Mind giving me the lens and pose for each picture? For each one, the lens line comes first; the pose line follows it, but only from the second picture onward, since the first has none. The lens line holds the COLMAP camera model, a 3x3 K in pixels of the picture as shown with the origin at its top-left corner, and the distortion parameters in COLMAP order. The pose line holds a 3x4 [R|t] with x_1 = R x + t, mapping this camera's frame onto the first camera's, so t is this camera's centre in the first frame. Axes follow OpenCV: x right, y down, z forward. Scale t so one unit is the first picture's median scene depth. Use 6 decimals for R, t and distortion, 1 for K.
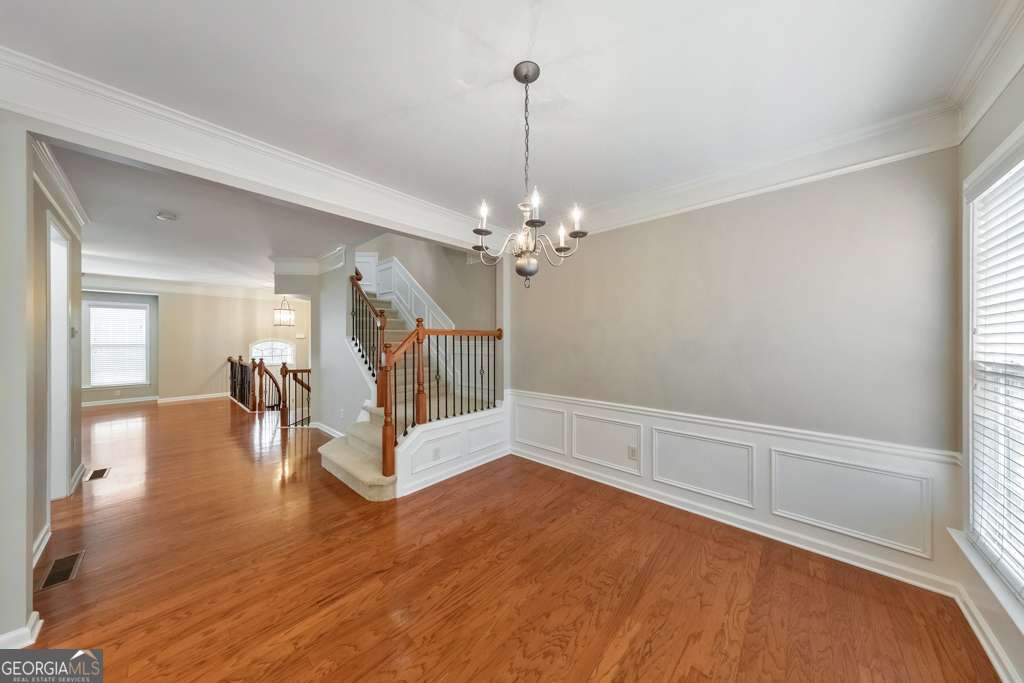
lens RADIAL K [[325.6, 0, 509.5], [0, 325.6, 339.9], [0, 0, 1]] dist [0.001582, -0.000105]
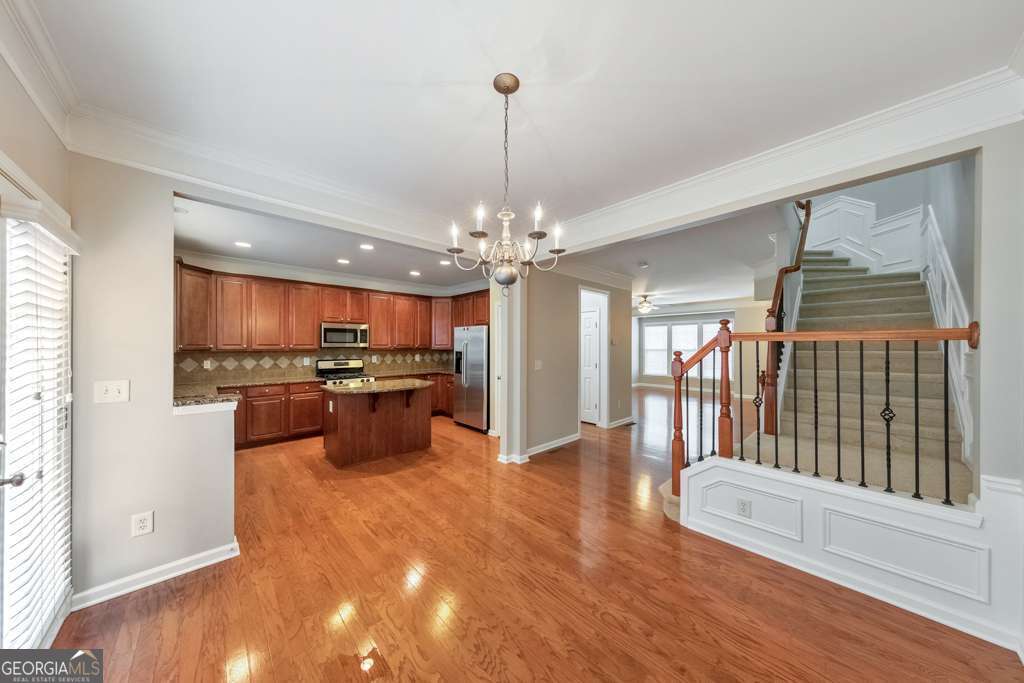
lens RADIAL K [[325.6, 0, 508.6], [0, 325.6, 342.8], [0, 0, 1]] dist [0.001582, -0.000105]
pose [[-0.088041, -0.008568, -0.996080, 0.732159], [-0.008634, 0.999932, -0.007838, -0.000945], [0.996079, 0.007910, -0.088109, 0.751897]]
